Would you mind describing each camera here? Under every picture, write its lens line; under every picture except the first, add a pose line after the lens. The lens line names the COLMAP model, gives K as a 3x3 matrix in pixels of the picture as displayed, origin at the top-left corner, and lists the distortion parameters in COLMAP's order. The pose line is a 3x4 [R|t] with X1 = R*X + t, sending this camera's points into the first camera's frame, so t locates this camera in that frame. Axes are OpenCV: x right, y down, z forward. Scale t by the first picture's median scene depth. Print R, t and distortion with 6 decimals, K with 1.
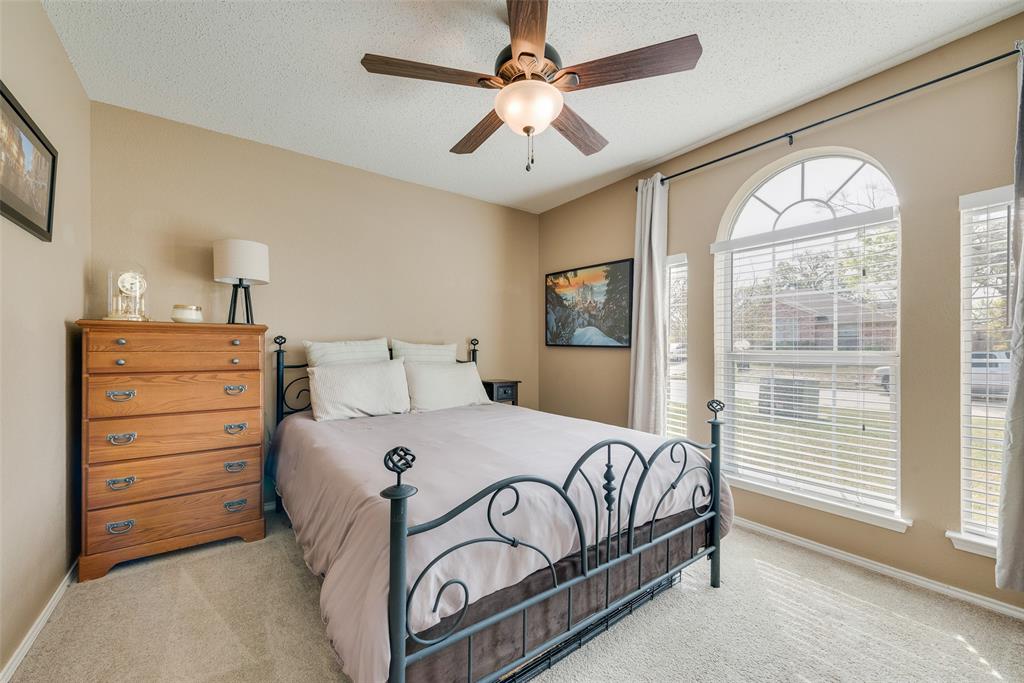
lens RADIAL K [[404.2, 0, 510.3], [0, 404.2, 343.3], [0, 0, 1]] dist [0.014448, -0.004749]
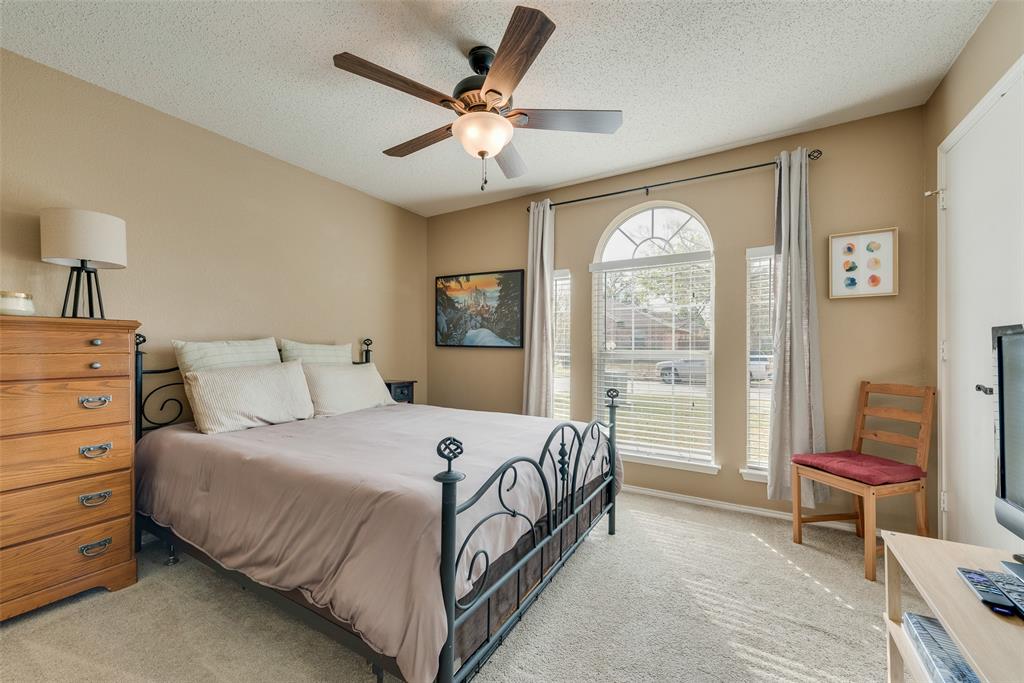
lens RADIAL K [[404.2, 0, 510.3], [0, 404.2, 343.3], [0, 0, 1]] dist [0.014448, -0.004749]
pose [[0.921339, 0.003498, 0.388743, -0.241505], [-0.003728, 0.999993, -0.000163, -0.002790], [-0.388741, -0.001300, 0.921346, -0.045102]]
